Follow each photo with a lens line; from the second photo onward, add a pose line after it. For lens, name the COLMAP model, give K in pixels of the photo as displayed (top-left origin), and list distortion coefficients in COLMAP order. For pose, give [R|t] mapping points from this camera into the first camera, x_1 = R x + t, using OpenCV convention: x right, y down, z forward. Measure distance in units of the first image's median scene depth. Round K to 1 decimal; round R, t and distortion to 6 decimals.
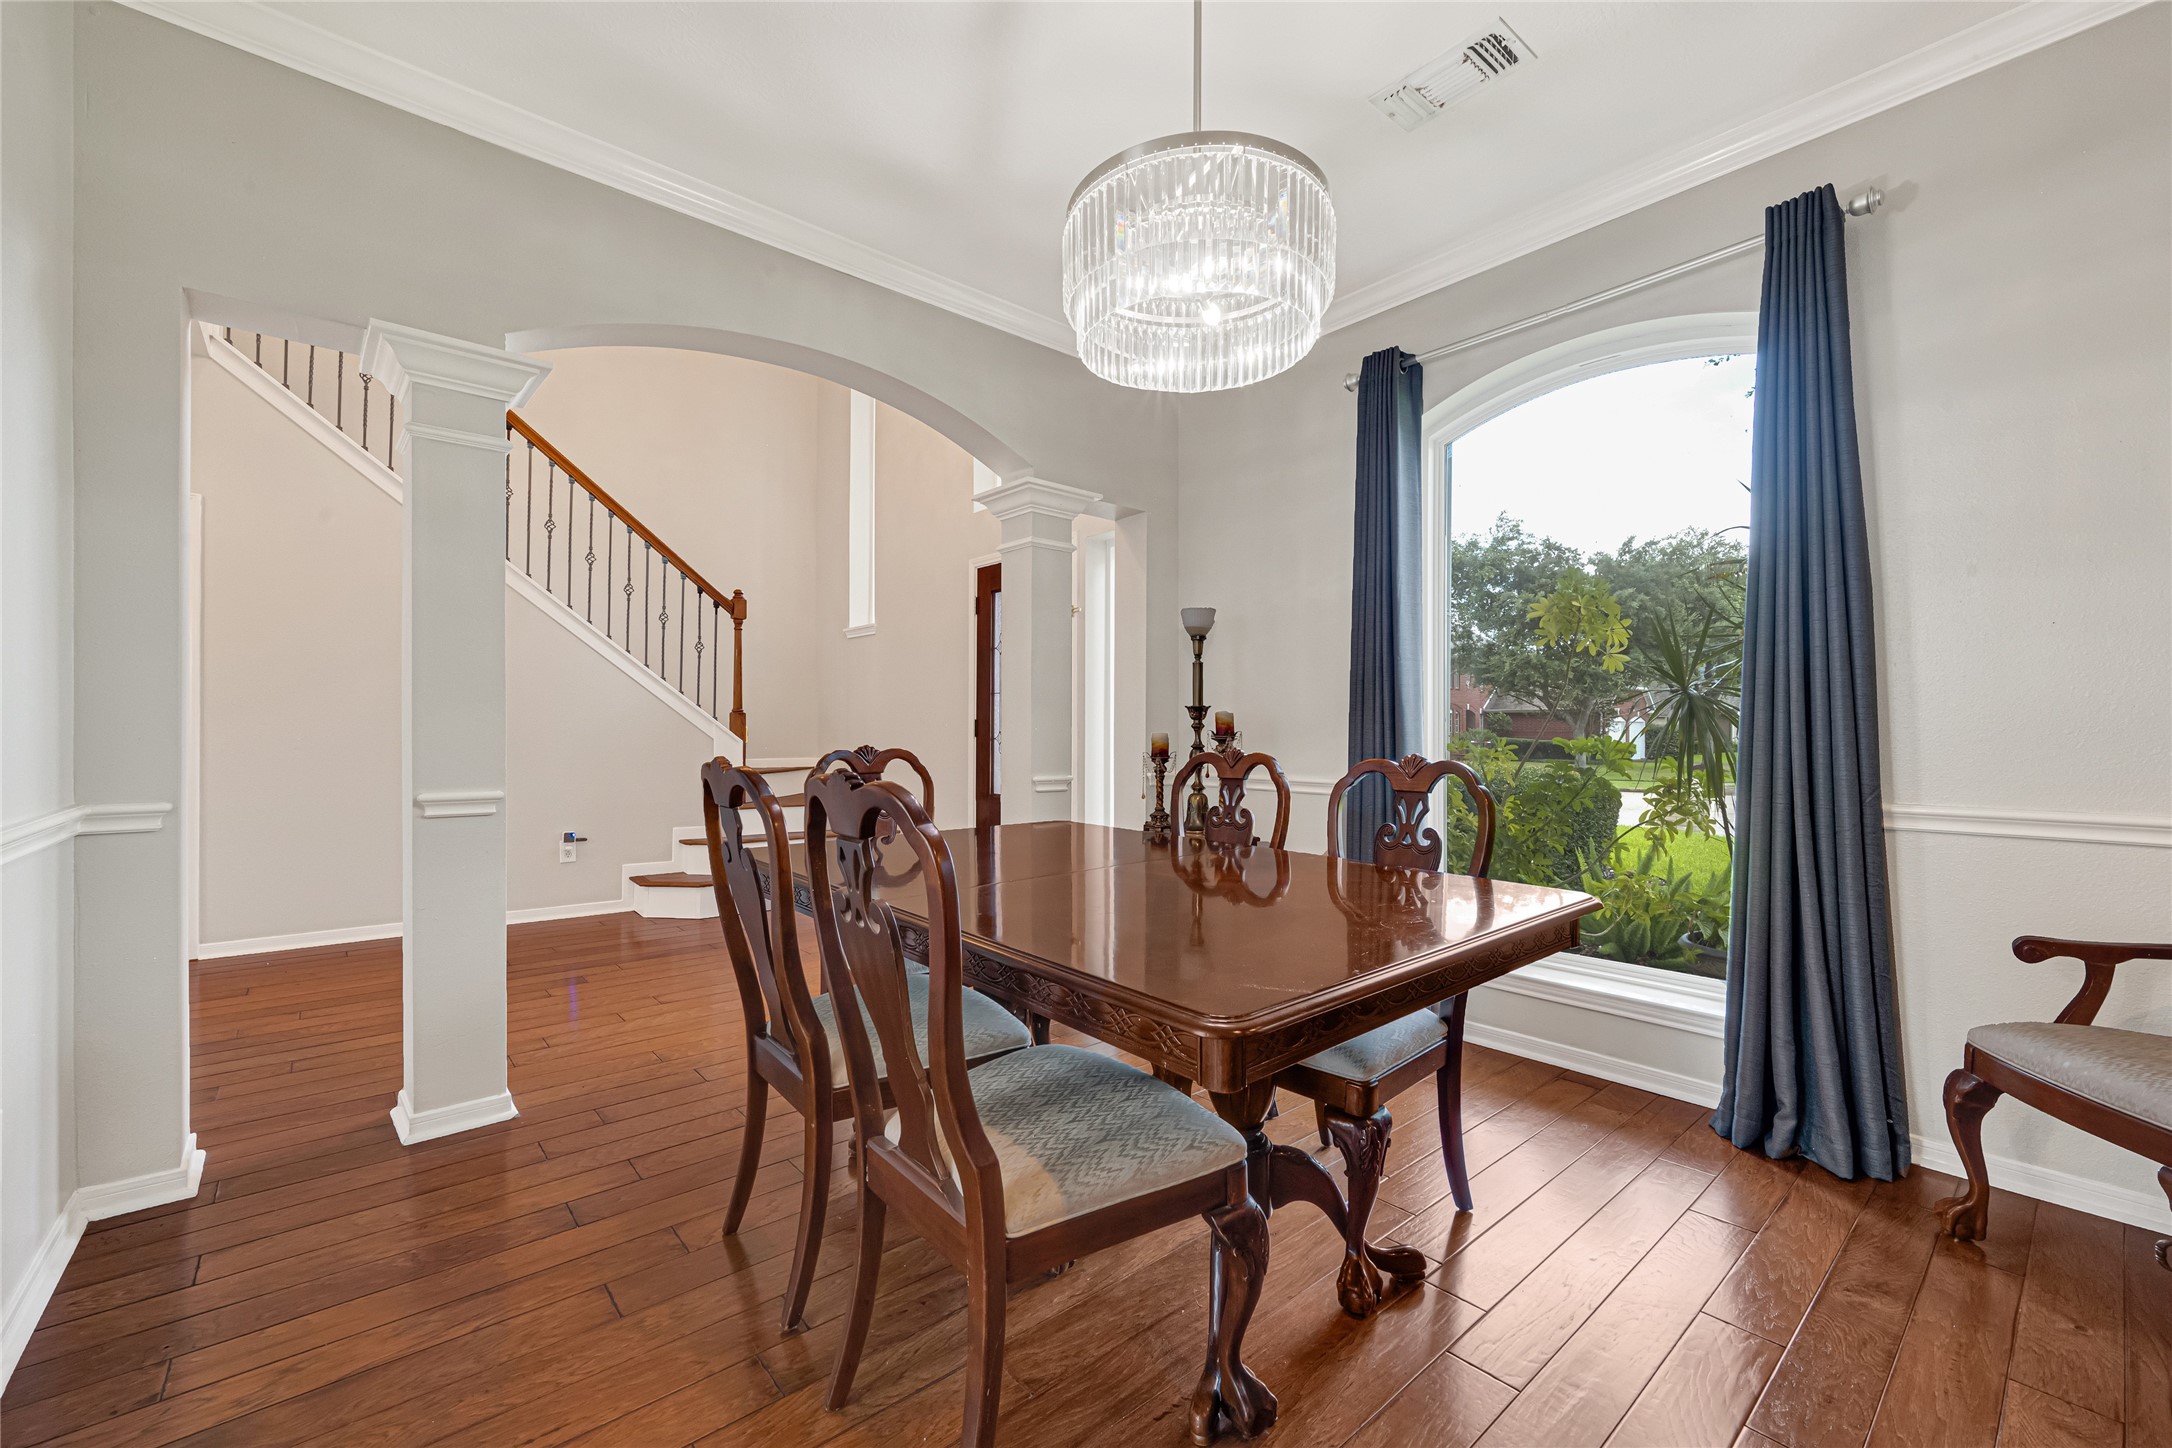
lens RADIAL K [[887.2, 0, 1090.2], [0, 887.2, 726.3], [0, 0, 1]] dist [0.003249, 0.000135]
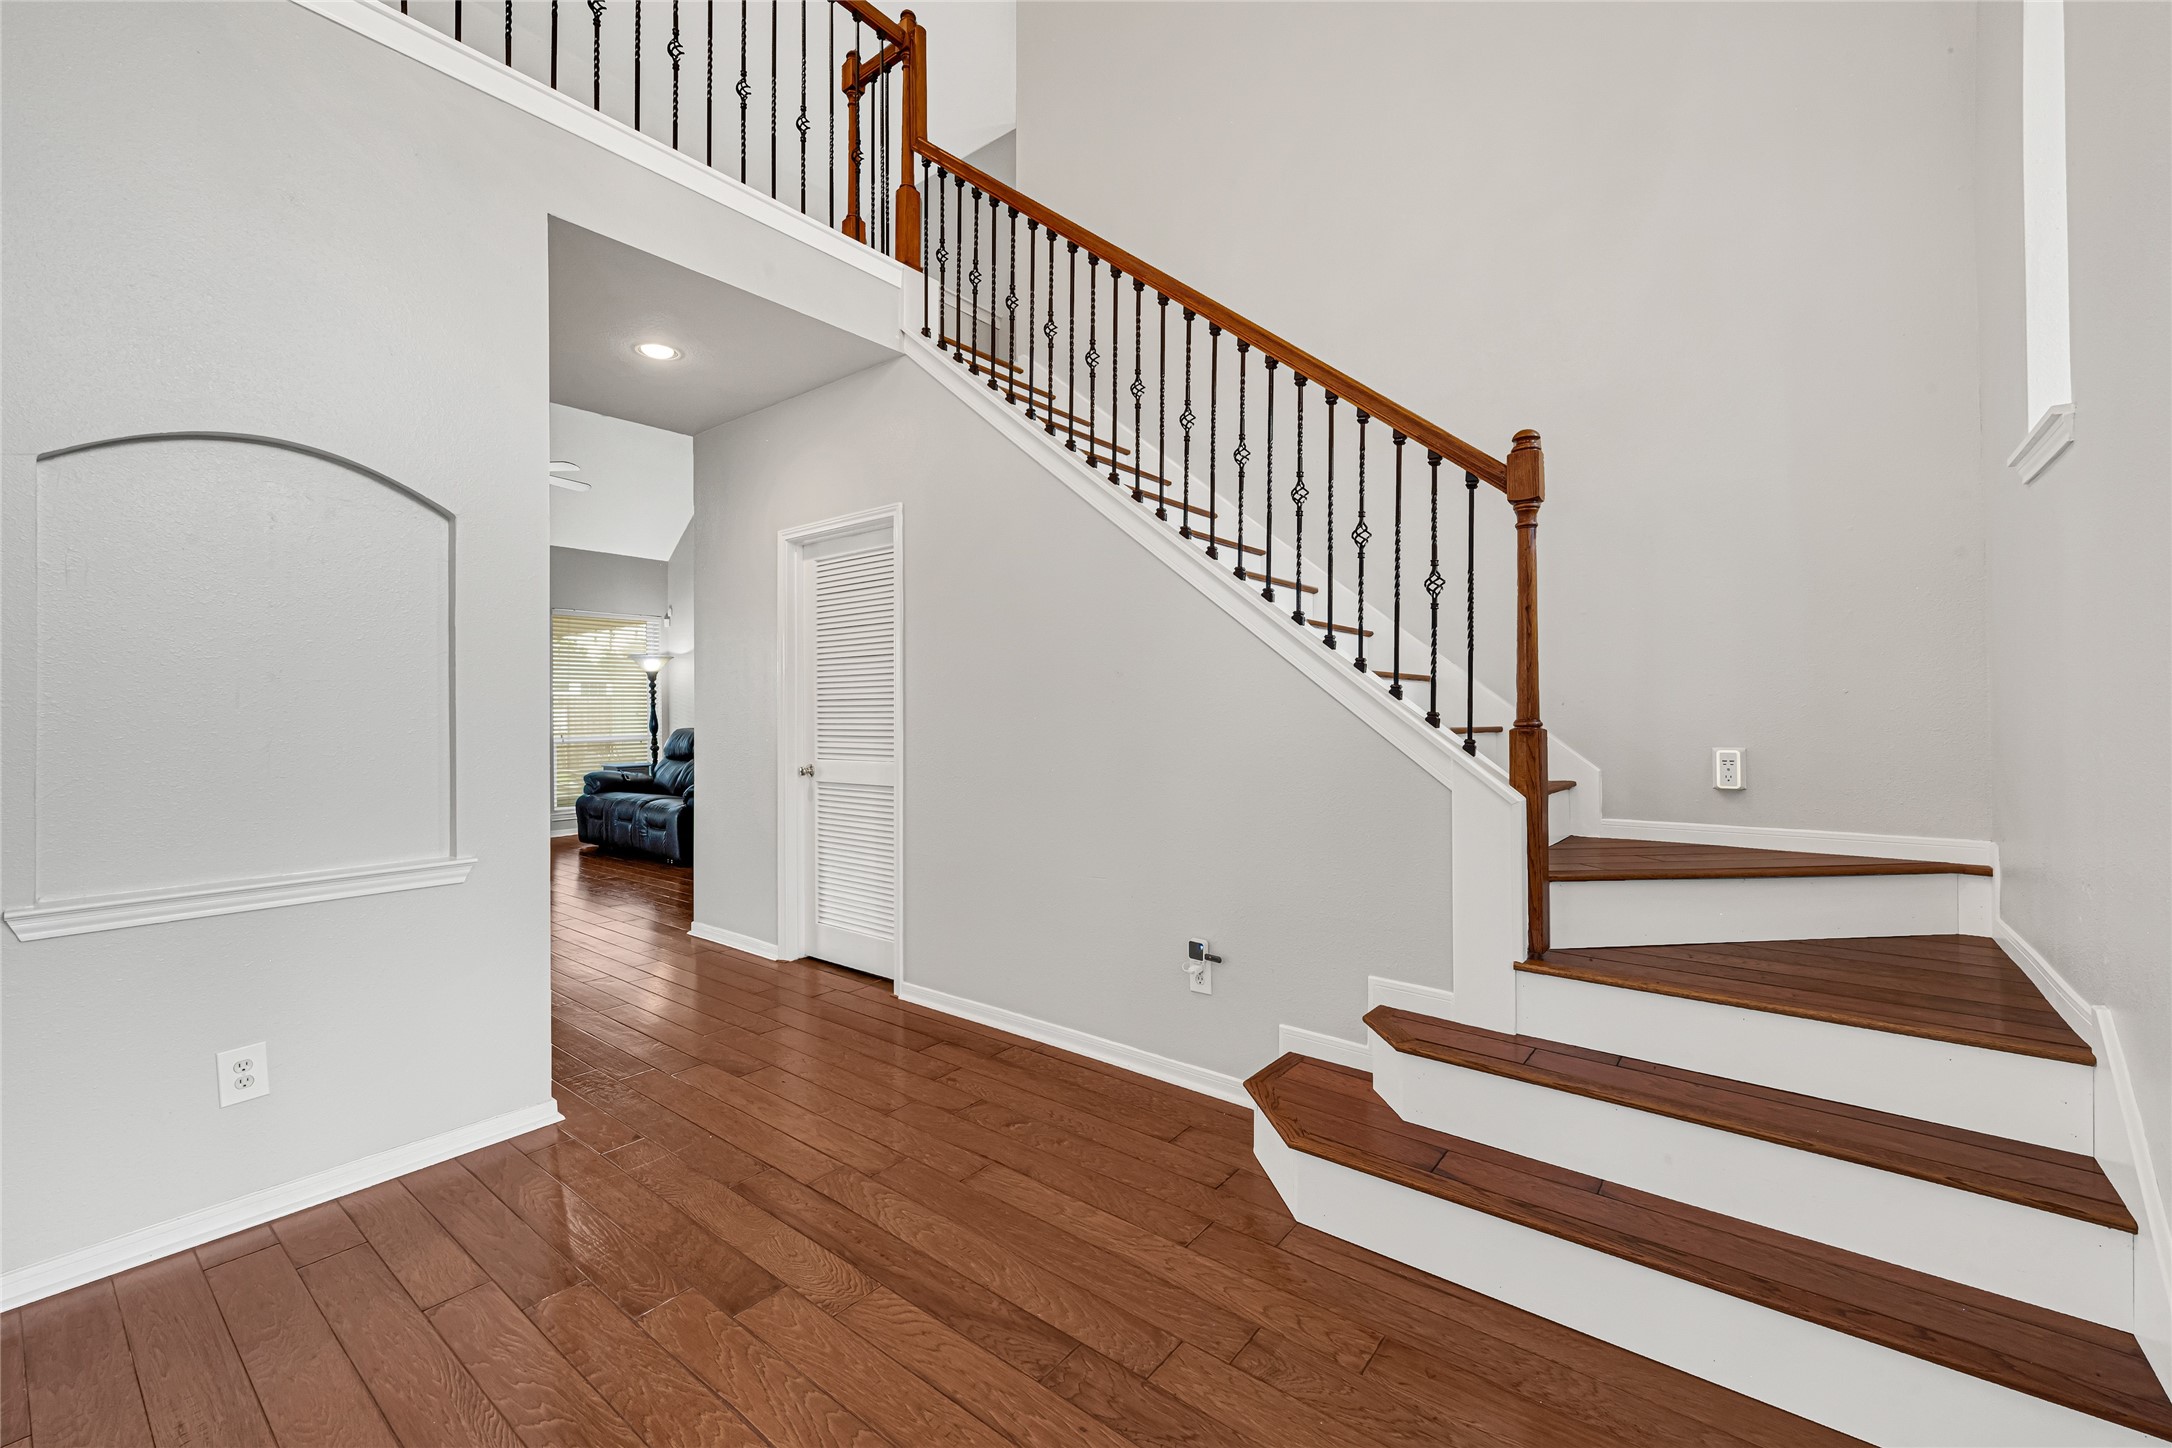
lens RADIAL K [[887.2, 0, 1088.4], [0, 887.2, 717.4], [0, 0, 1]] dist [0.003249, 0.000135]
pose [[0.192239, -0.002125, -0.981346, -0.031901], [0.017788, 0.999841, 0.001319, -0.025161], [0.981187, -0.017710, 0.192247, 0.735199]]
